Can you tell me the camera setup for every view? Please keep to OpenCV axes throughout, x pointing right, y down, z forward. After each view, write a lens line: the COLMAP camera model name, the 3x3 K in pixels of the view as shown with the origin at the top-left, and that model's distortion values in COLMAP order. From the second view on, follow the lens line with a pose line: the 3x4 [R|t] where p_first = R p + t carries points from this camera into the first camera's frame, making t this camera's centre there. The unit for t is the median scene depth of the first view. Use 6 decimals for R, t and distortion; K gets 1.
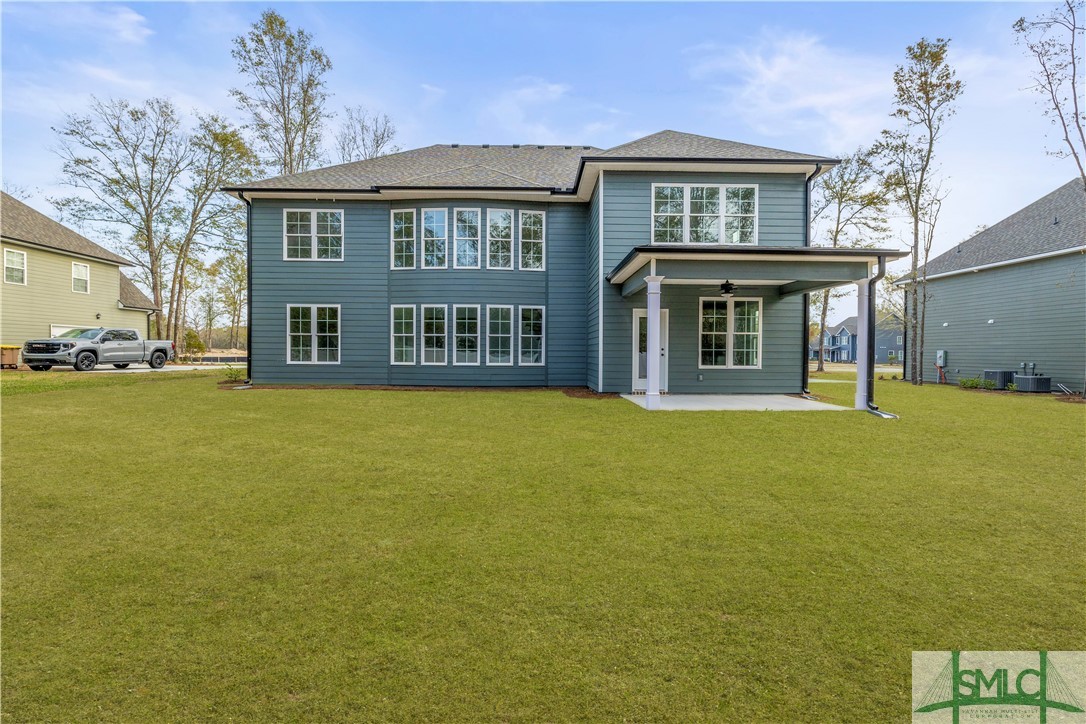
lens RADIAL K [[457.1, 0, 545.2], [0, 457.1, 352.5], [0, 0, 1]] dist [-0.001749, -0.000227]
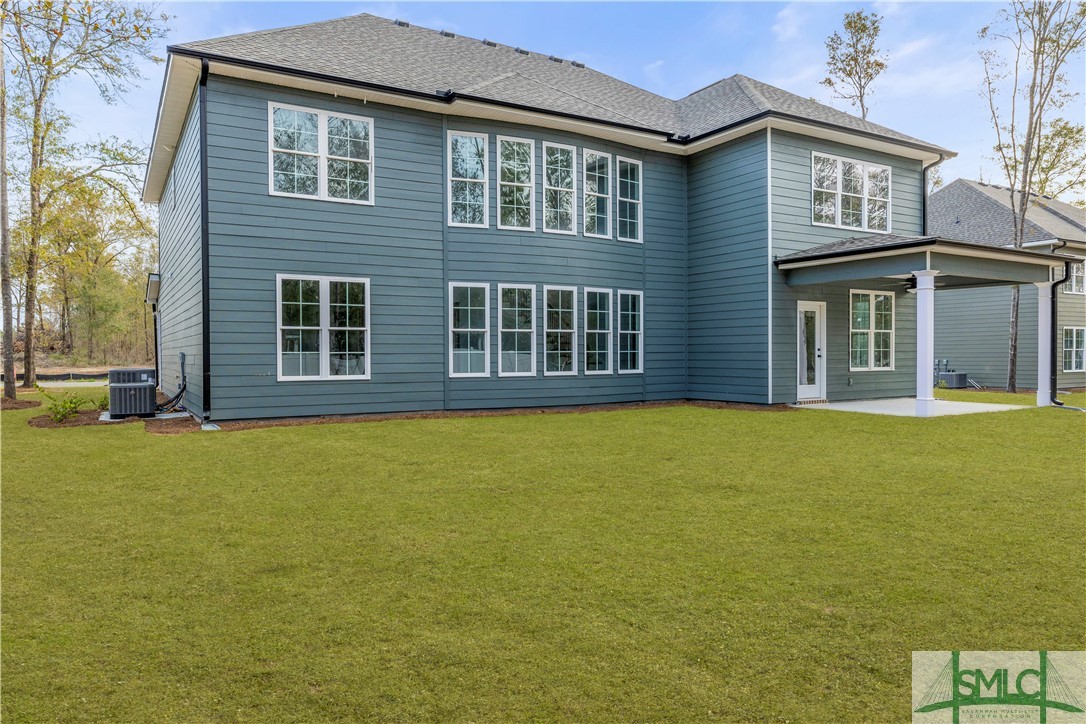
lens RADIAL K [[718.0, 0, 539.8], [0, 718.0, 355.9], [0, 0, 1]] dist [-0.007632, 0.000691]
pose [[0.874573, -0.012495, 0.484733, -0.707695], [0.010472, 0.999921, 0.006882, -0.008656], [-0.484781, -0.000943, 0.874635, 0.078580]]
